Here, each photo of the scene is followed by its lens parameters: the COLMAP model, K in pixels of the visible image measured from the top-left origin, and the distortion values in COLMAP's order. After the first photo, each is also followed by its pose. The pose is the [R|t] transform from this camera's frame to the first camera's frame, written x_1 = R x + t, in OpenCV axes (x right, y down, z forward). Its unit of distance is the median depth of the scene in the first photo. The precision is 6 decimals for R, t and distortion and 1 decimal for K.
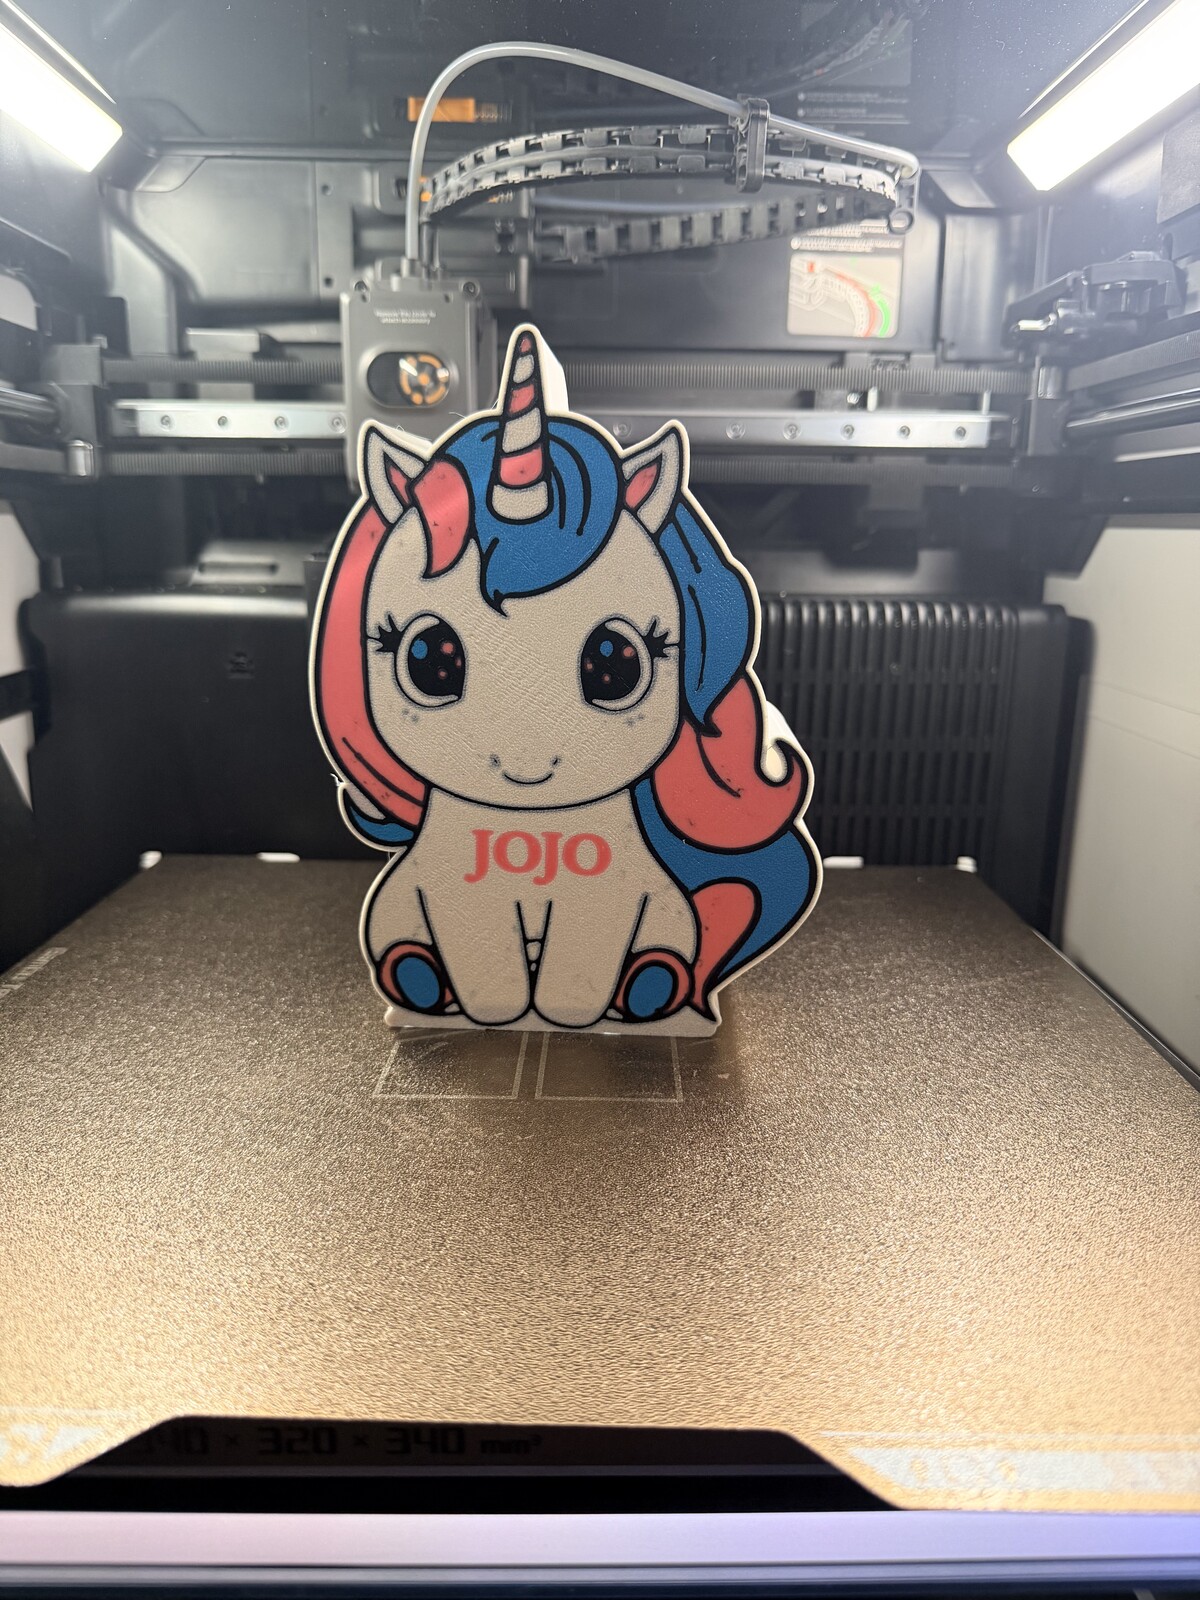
lens RADIAL K [[1184.6, 0, 597.6], [0, 1184.6, 798.9], [0, 0, 1]] dist [-0.044983, 0.023780]
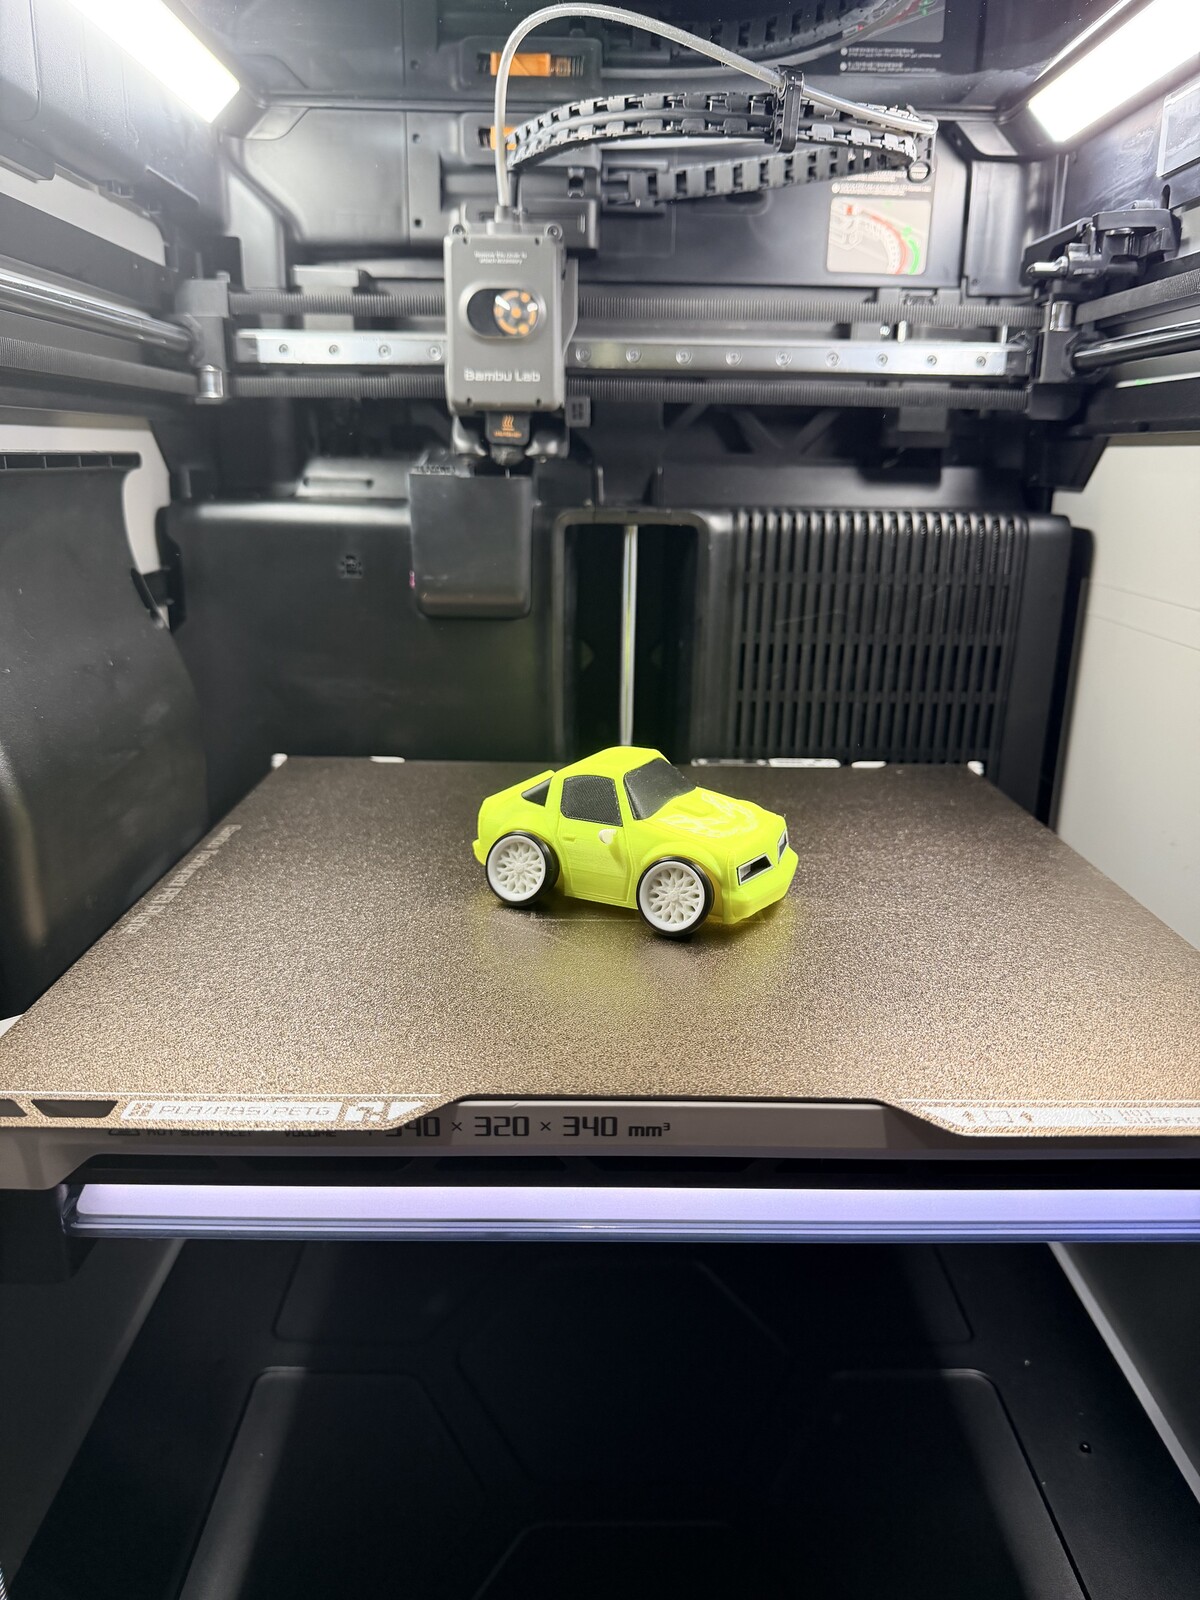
lens RADIAL K [[1167.4, 0, 605.6], [0, 1167.4, 801.8], [0, 0, 1]] dist [-0.011637, -0.019427]
pose [[0.999987, 0.003040, -0.003990, -0.046321], [-0.002797, 0.998212, 0.059702, 0.044827], [0.004164, -0.059690, 0.998208, -0.142237]]
